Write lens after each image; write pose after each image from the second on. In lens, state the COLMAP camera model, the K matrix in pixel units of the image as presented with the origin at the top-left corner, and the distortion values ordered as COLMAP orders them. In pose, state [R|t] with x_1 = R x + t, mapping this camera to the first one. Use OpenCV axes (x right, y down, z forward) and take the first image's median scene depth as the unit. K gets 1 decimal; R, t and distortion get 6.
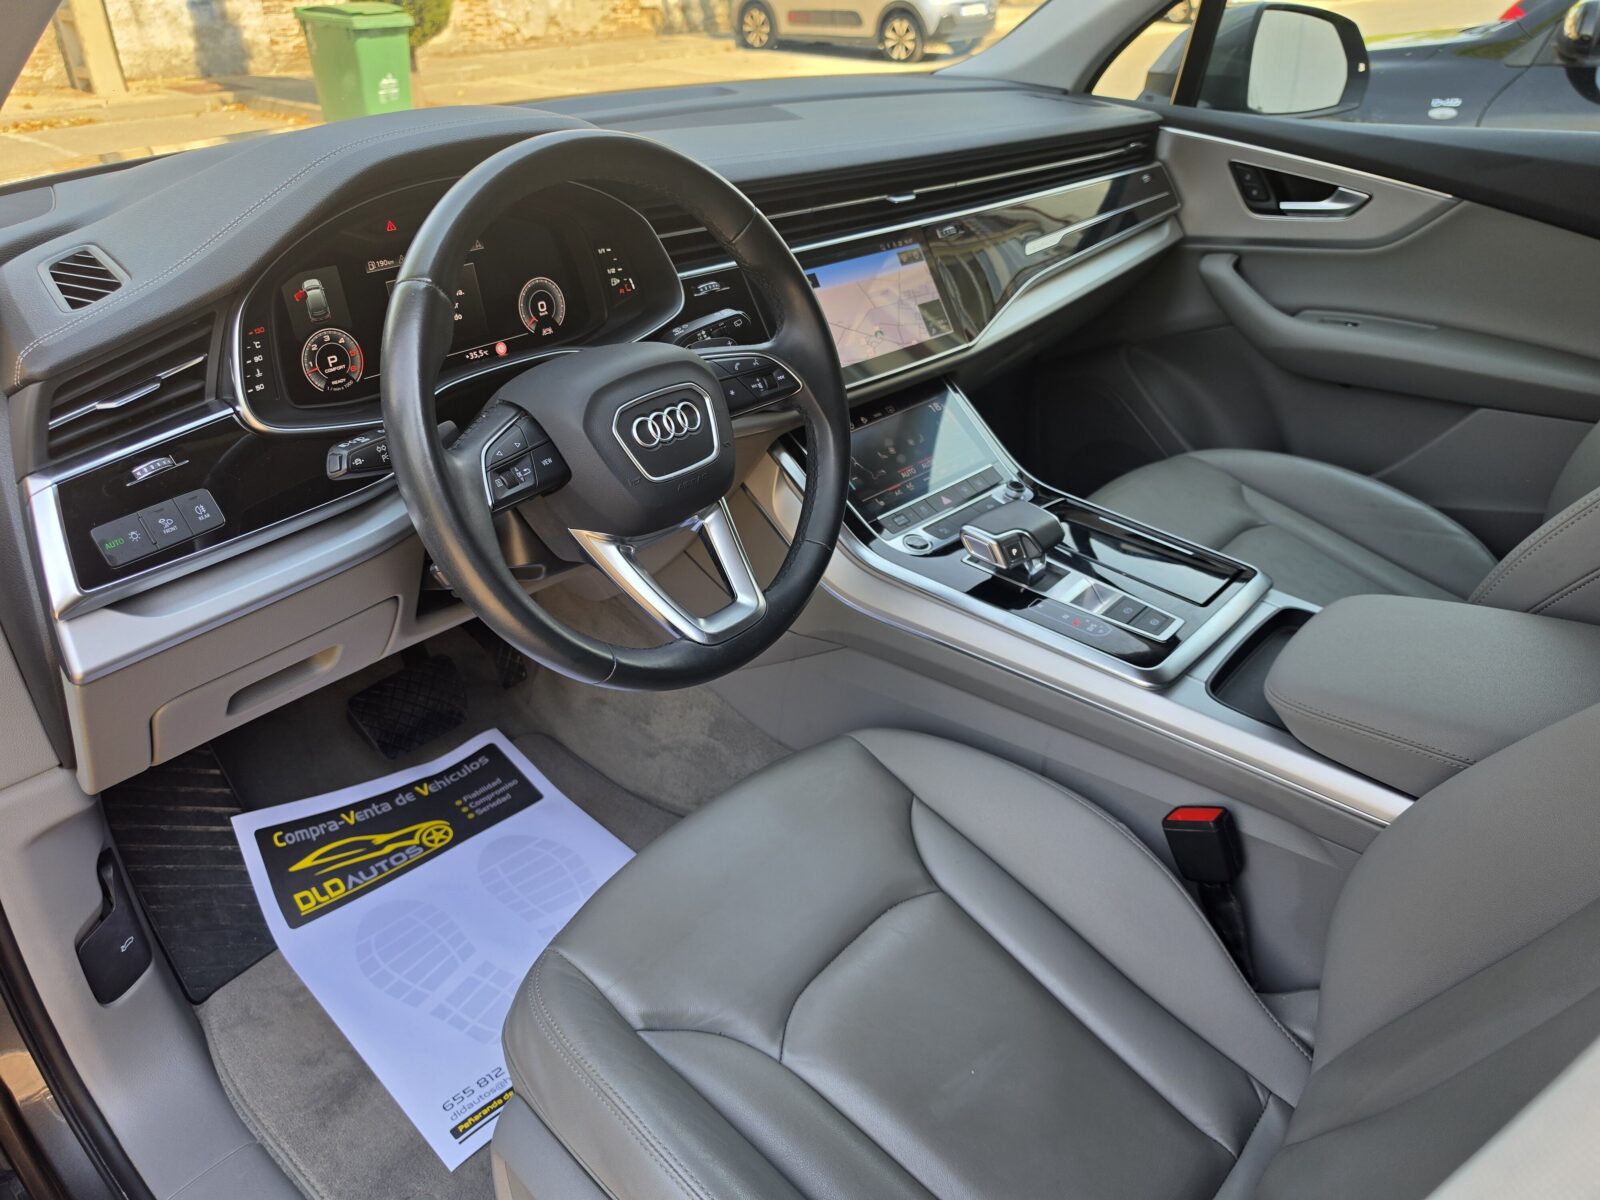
lens RADIAL K [[1120.1, 0, 801.3], [0, 1120.1, 604.3], [0, 0, 1]] dist [0.048304, -0.050390]
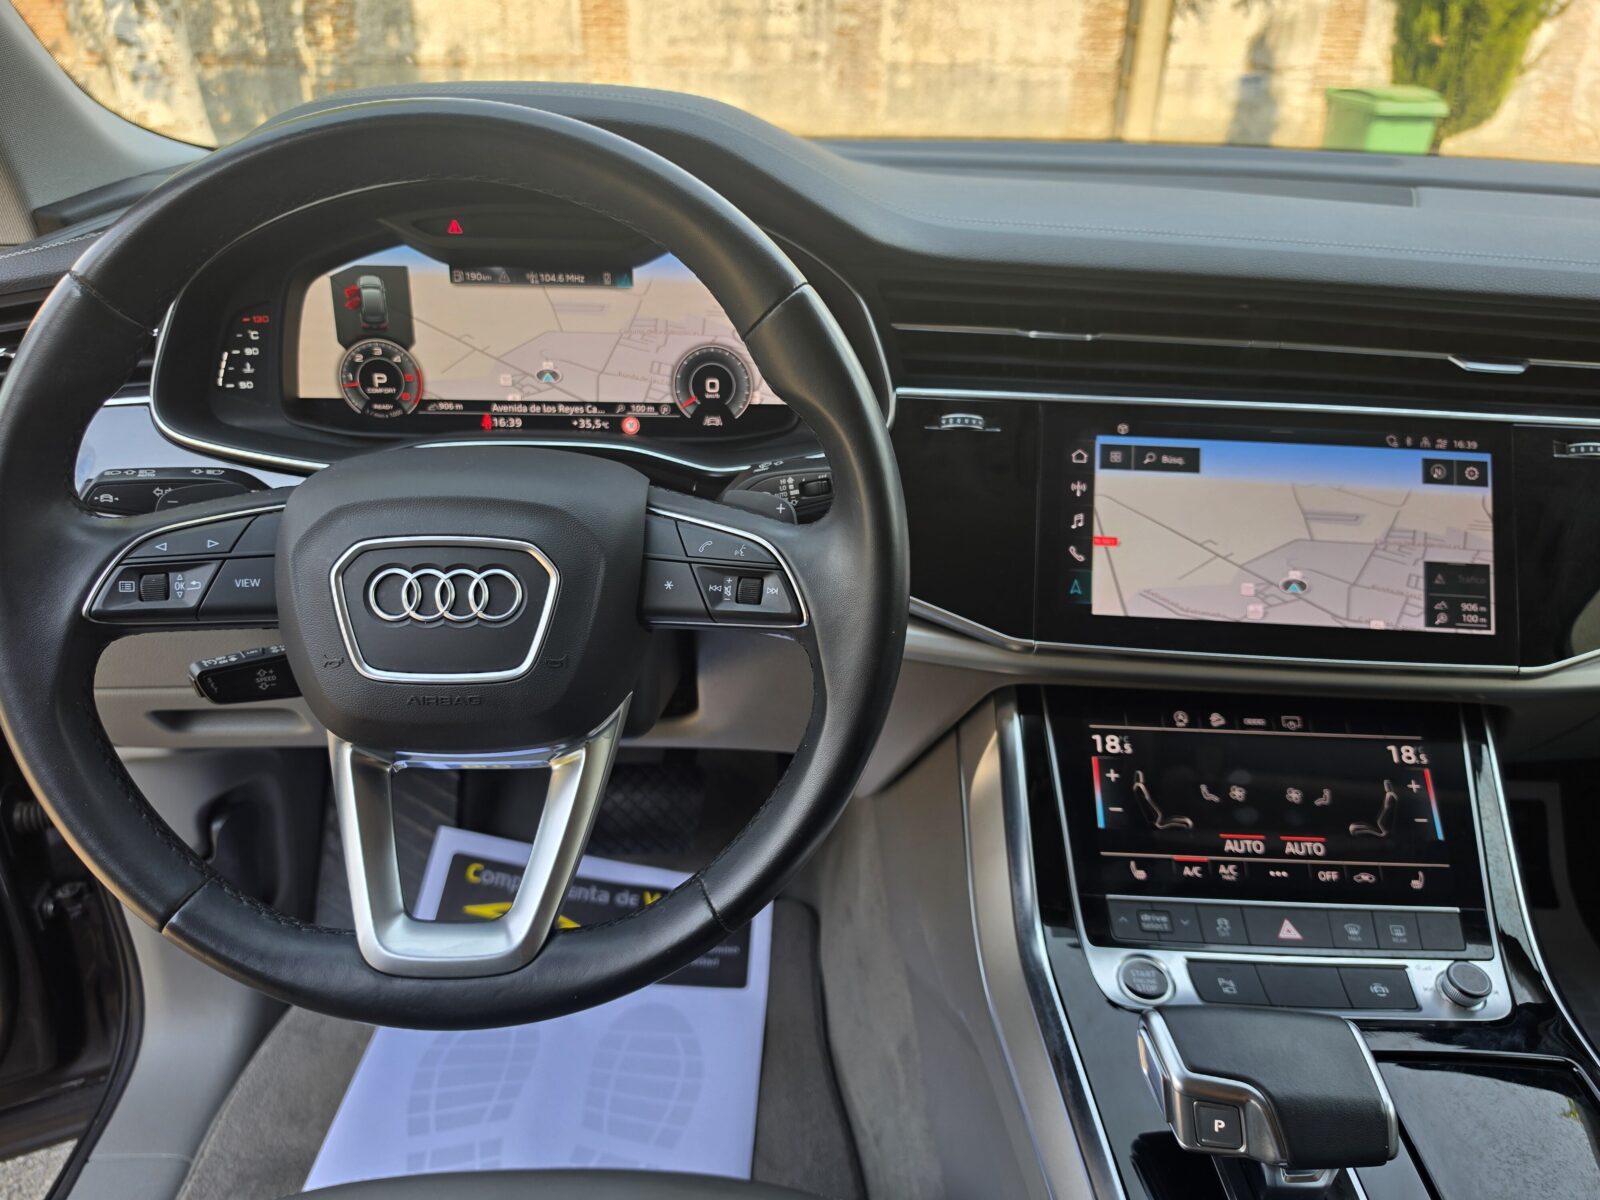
lens RADIAL K [[1140.5, 0, 780.6], [0, 1140.5, 606.0], [0, 0, 1]] dist [0.077951, -0.126881]
pose [[0.685003, 0.349383, -0.639299, 0.210267], [-0.391467, 0.916579, 0.081466, -0.150040], [0.614430, 0.194460, 0.764631, 0.358922]]
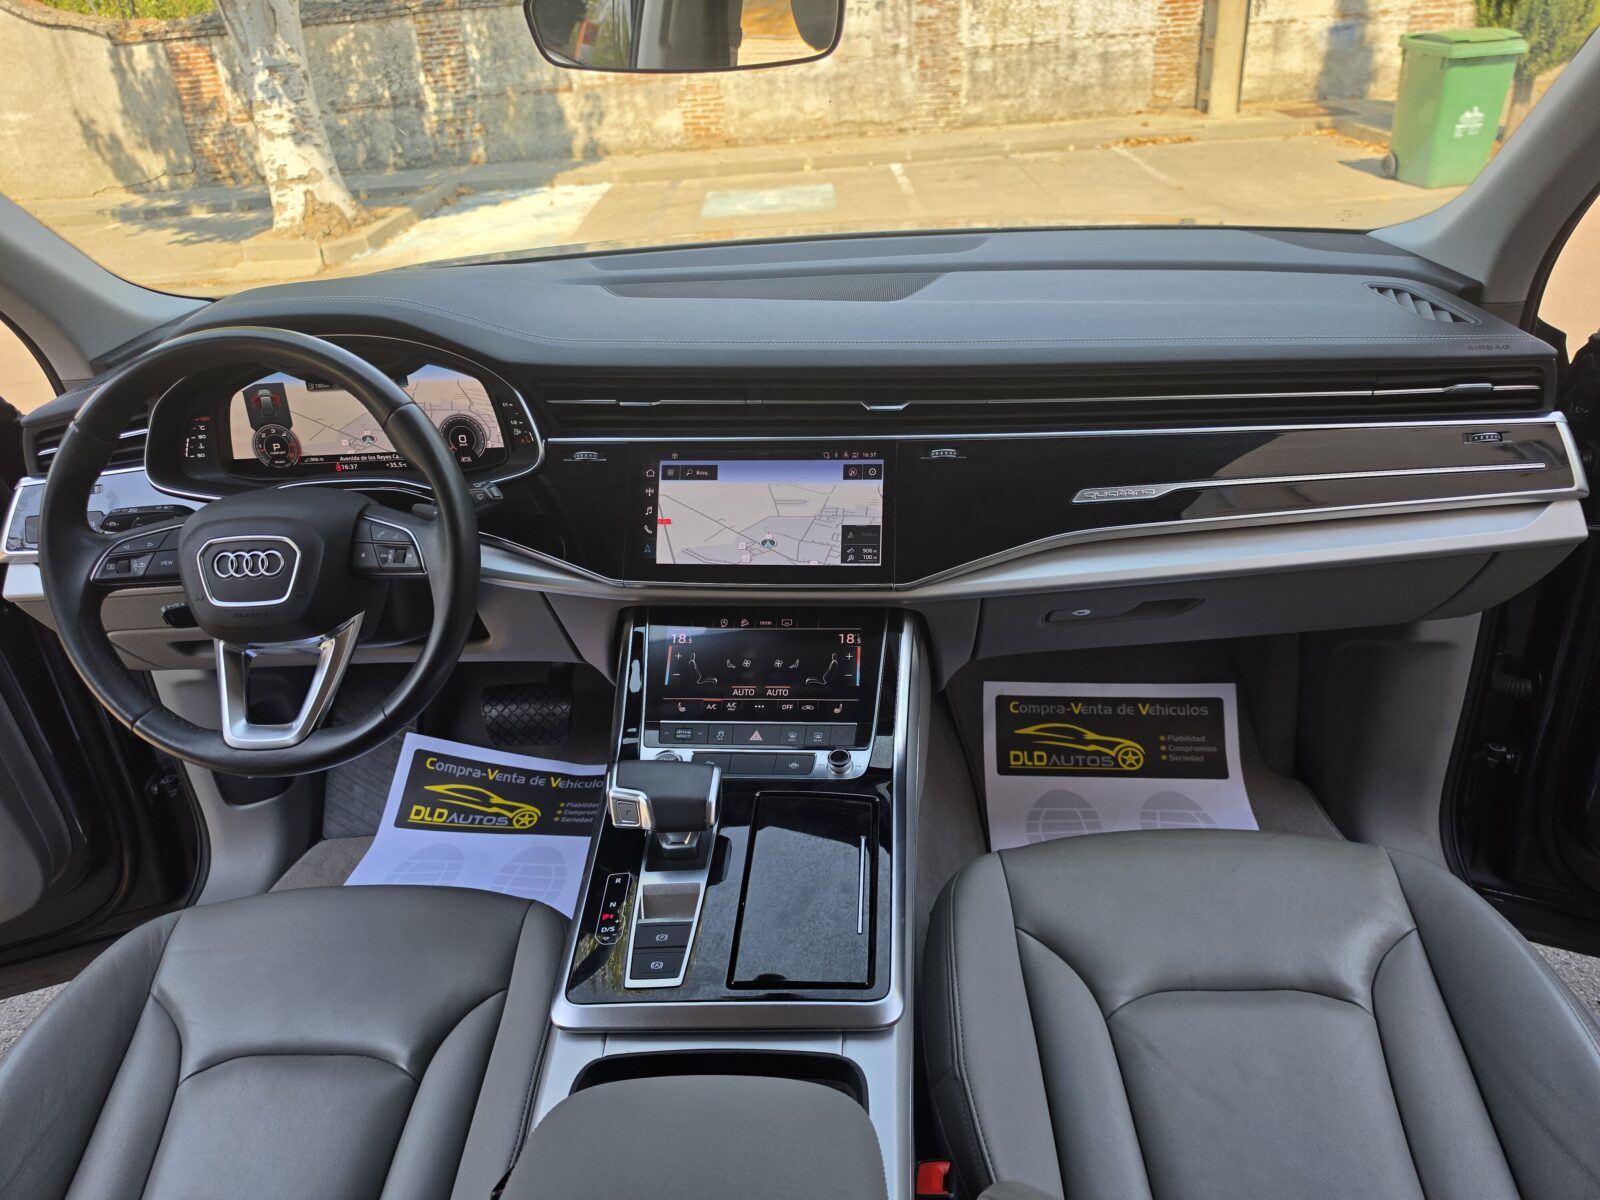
lens RADIAL K [[1118.4, 0, 785.1], [0, 1118.4, 605.3], [0, 0, 1]] dist [0.068838, -0.091733]
pose [[0.618167, 0.337104, -0.710092, 0.618536], [-0.342851, 0.928543, 0.142343, -0.271720], [0.707335, 0.155464, 0.689571, 0.315524]]
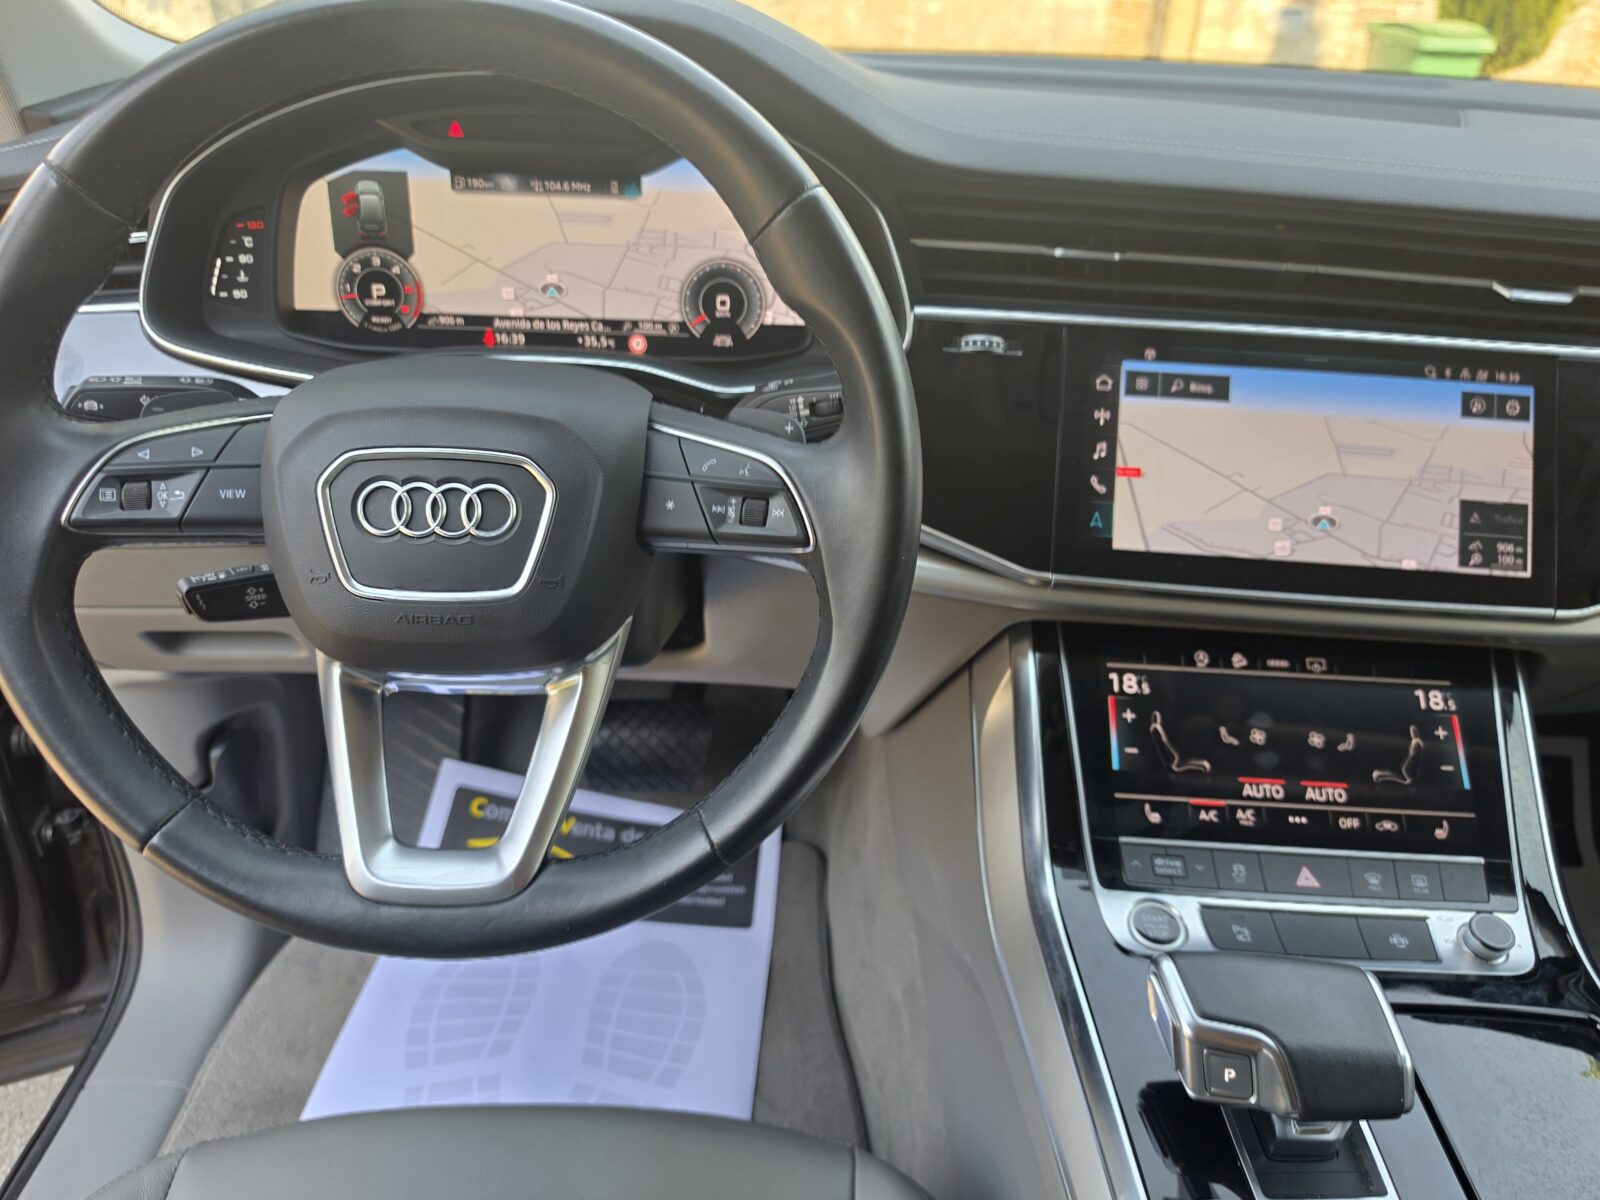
lens RADIAL K [[1159.6, 0, 788.2], [0, 1159.6, 578.1], [0, 0, 1]] dist [0.063431, -0.104489]
pose [[0.673055, 0.379118, -0.635033, 0.208687], [-0.408145, 0.906439, 0.108565, -0.145690], [0.616777, 0.186115, 0.764818, 0.368901]]
